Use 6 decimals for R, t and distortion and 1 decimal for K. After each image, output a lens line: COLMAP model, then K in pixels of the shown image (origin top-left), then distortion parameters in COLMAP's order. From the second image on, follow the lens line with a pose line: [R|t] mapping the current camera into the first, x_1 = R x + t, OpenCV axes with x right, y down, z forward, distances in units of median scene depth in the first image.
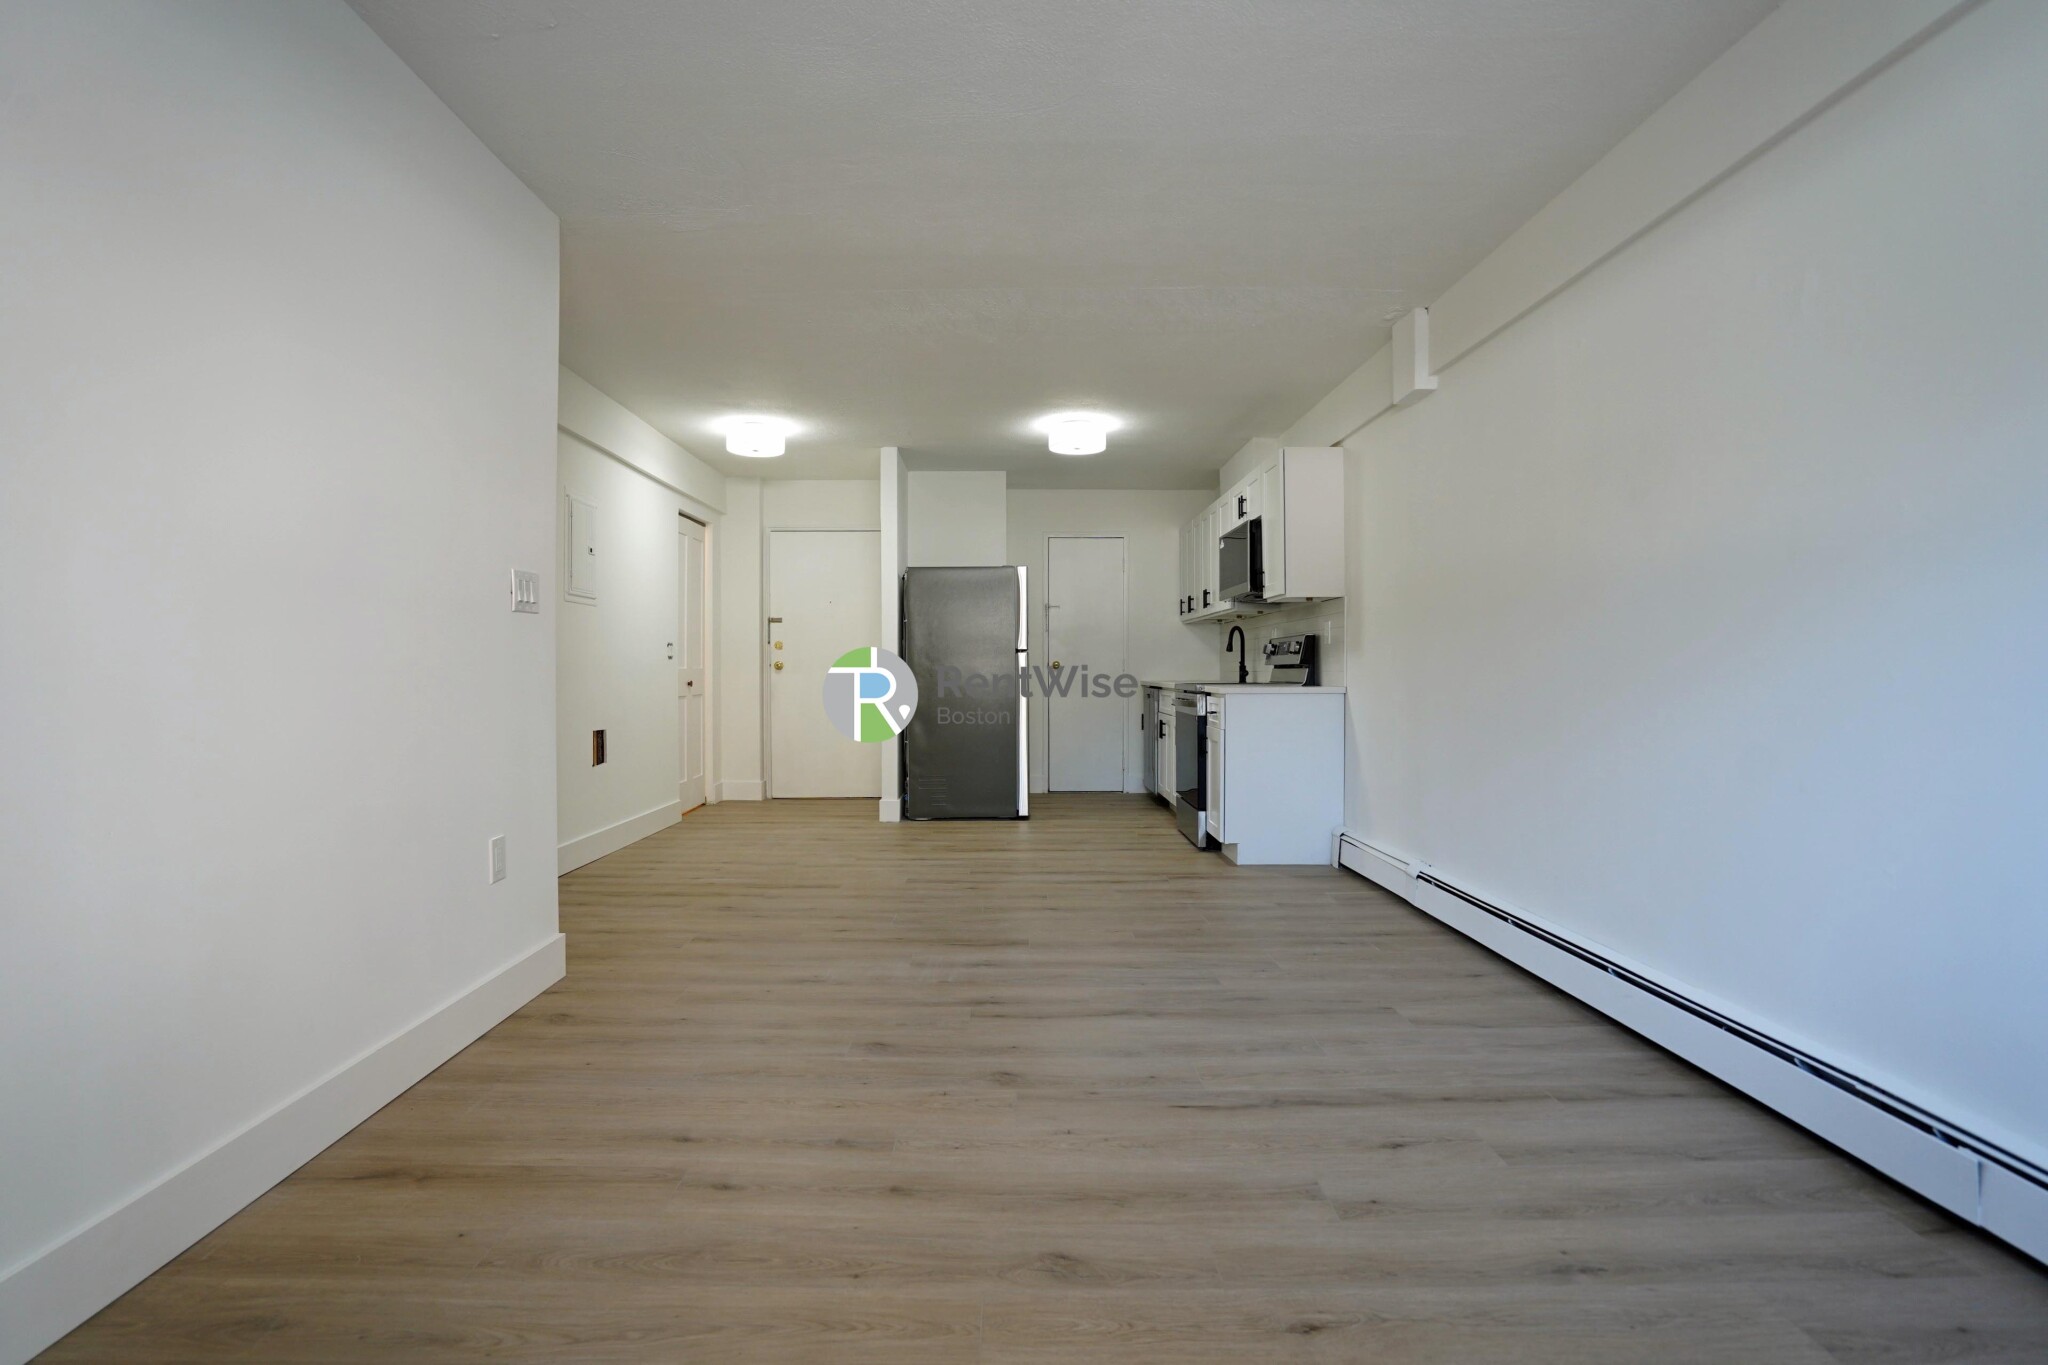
lens RADIAL K [[977.1, 0, 1025.1], [0, 977.1, 674.5], [0, 0, 1]] dist [-0.000336, 0.000021]
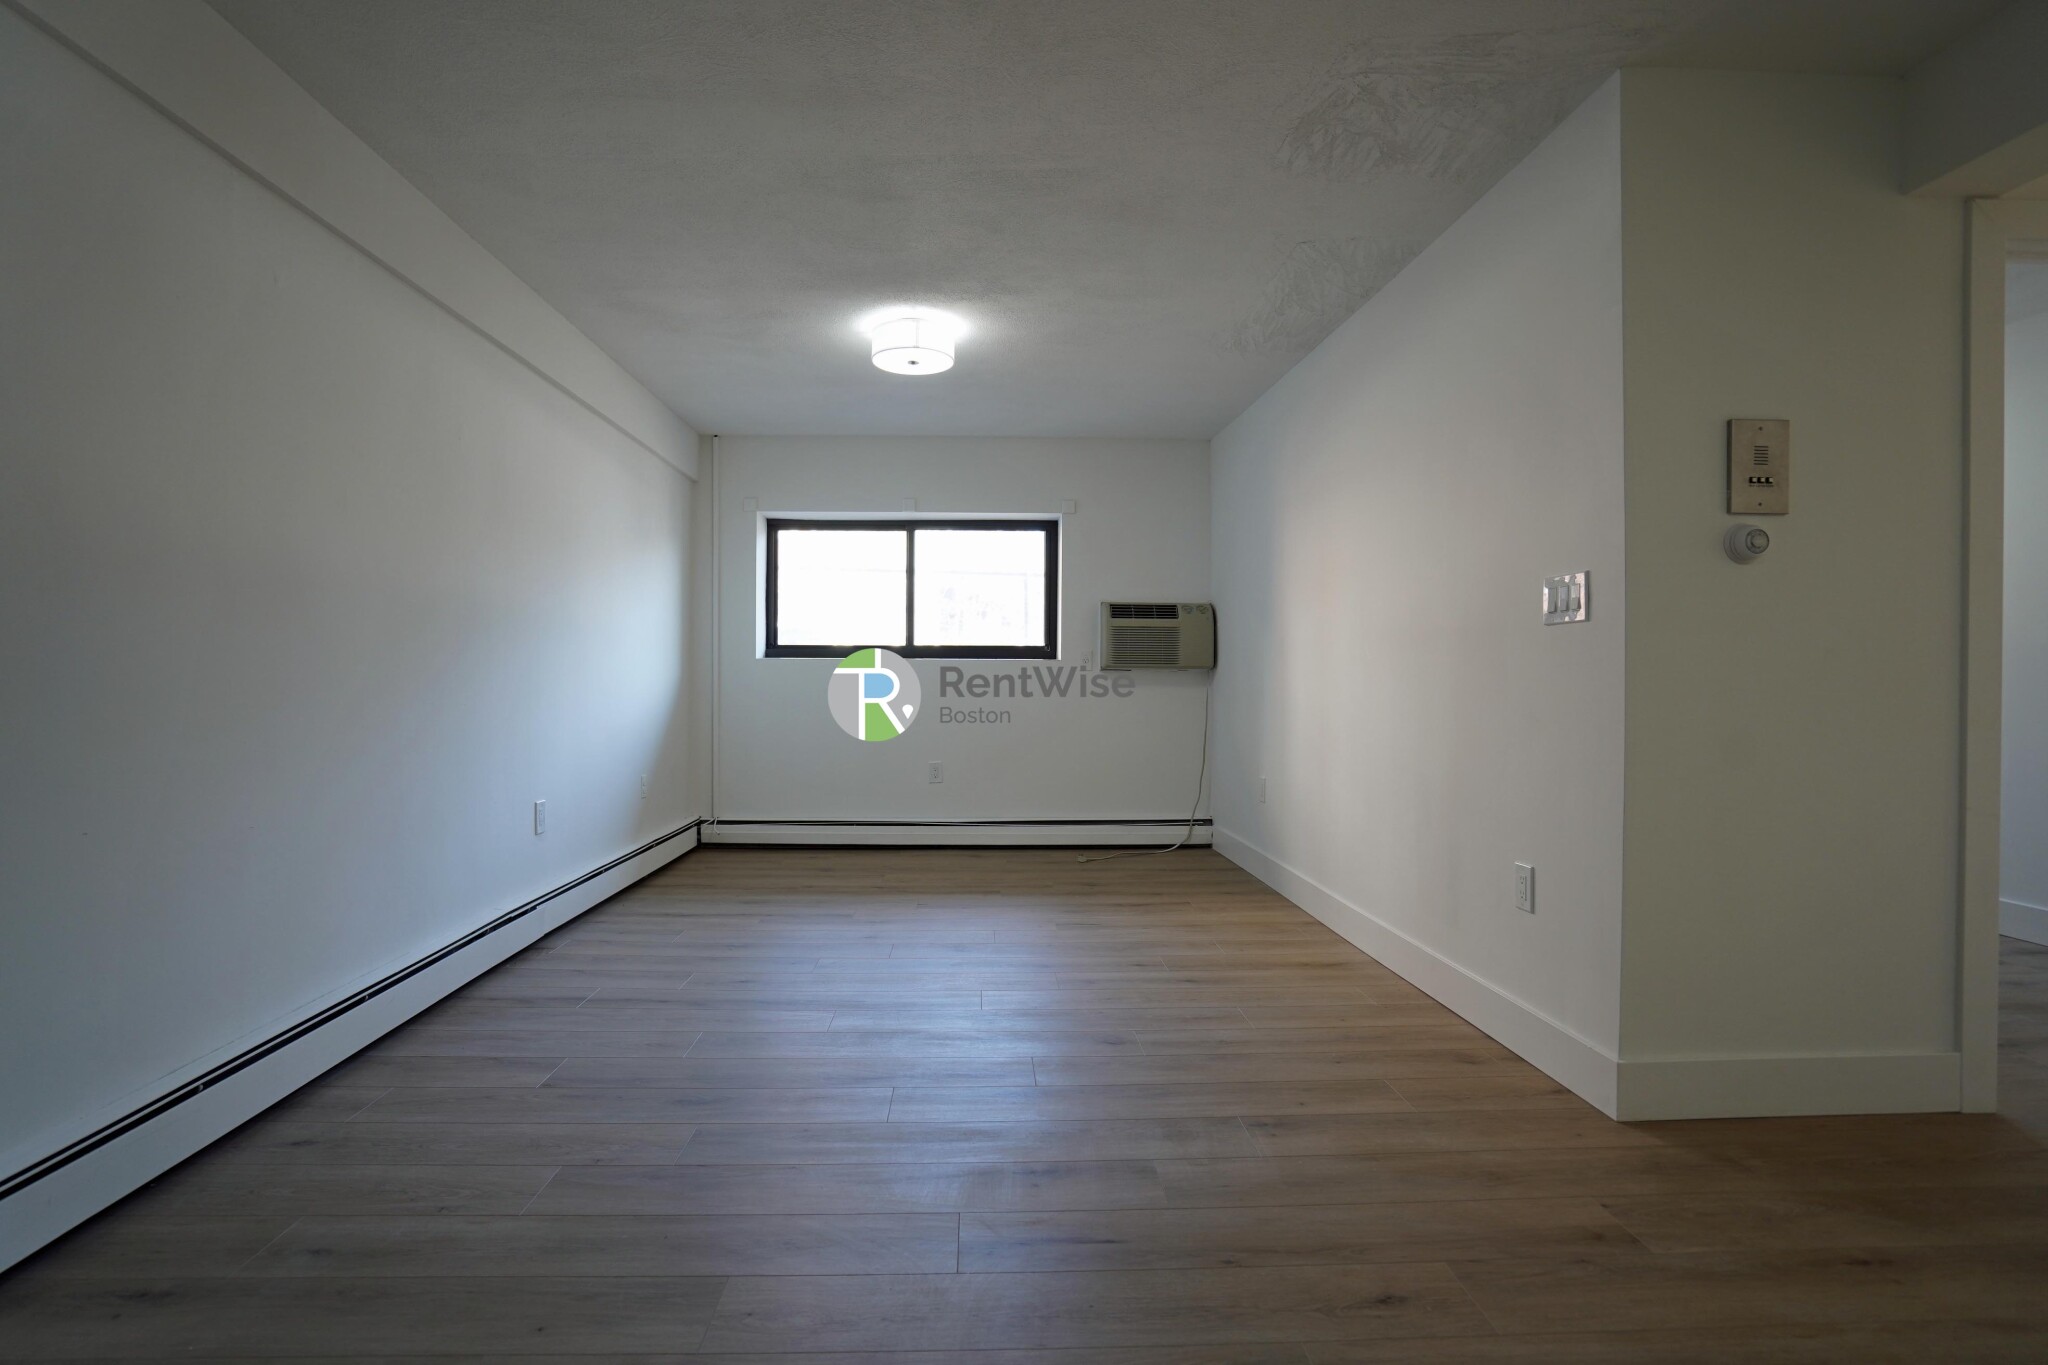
lens RADIAL K [[977.1, 0, 1020.5], [0, 977.1, 677.2], [0, 0, 1]] dist [-0.000336, 0.000021]
pose [[-0.999406, -0.004618, -0.034155, -0.012920], [-0.005104, 0.999887, 0.014138, -0.032118], [0.034086, 0.014304, -0.999317, 2.114710]]
